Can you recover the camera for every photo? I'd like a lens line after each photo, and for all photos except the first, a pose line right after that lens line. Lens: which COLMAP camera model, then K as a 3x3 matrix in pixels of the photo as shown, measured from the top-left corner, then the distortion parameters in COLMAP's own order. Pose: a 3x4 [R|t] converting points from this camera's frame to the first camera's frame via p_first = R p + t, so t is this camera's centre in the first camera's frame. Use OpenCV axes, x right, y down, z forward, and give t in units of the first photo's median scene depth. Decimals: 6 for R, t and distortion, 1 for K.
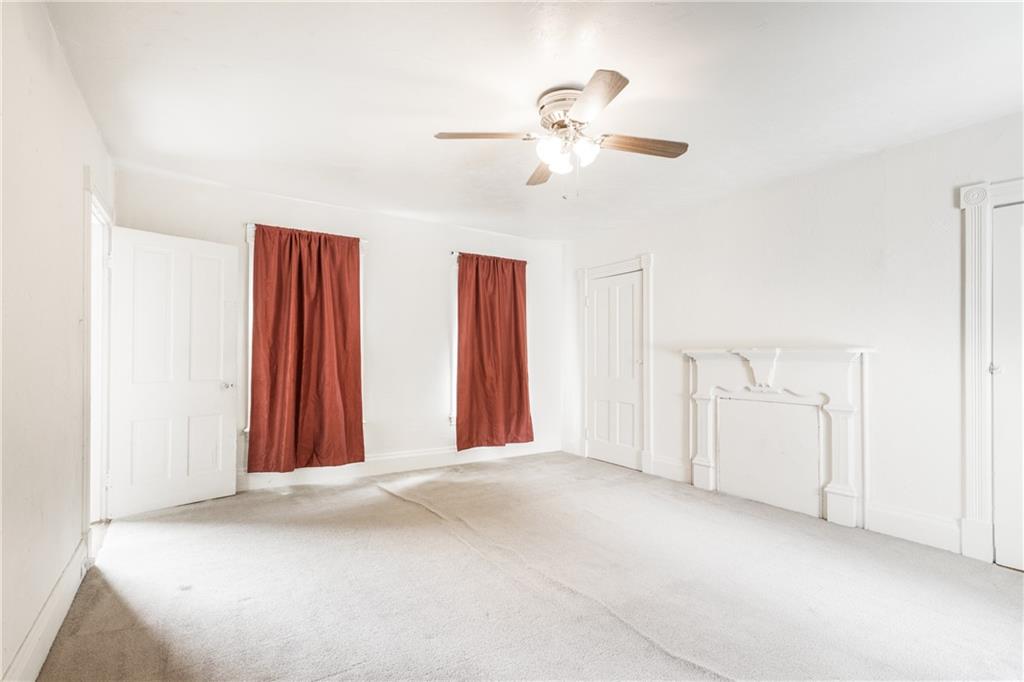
lens RADIAL K [[479.3, 0, 512.0], [0, 479.3, 353.4], [0, 0, 1]] dist [0.001896, 0.000103]
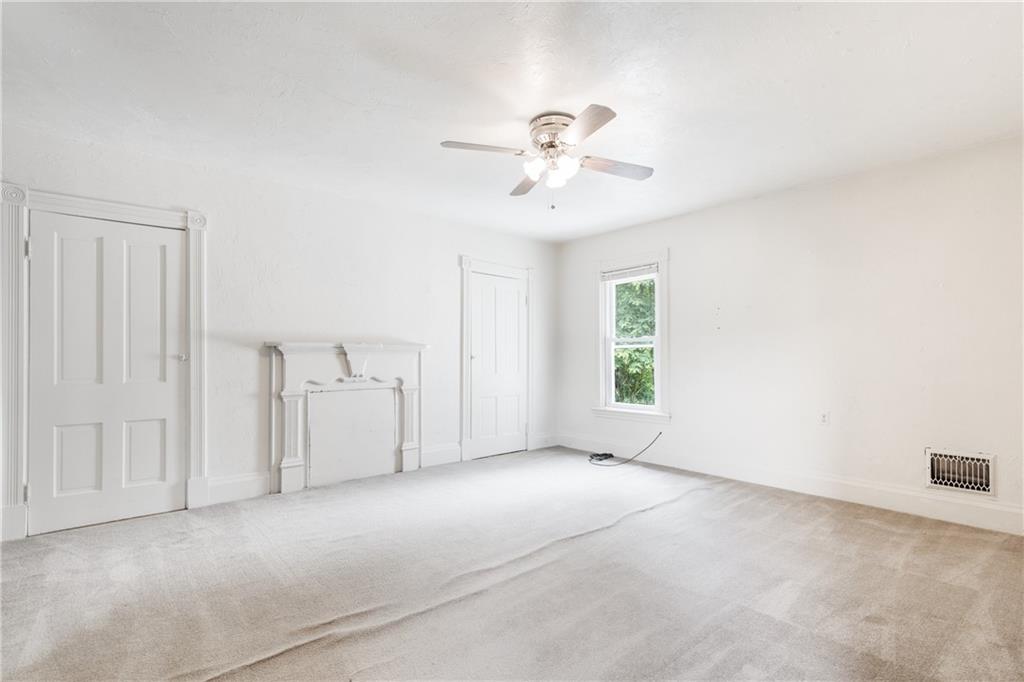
lens RADIAL K [[479.3, 0, 512.0], [0, 479.3, 353.4], [0, 0, 1]] dist [0.001896, 0.000103]
pose [[-0.100831, -0.007985, 0.994872, -0.626174], [-0.011605, 0.999909, 0.006849, 0.001480], [-0.994836, -0.010855, -0.100915, 0.726173]]
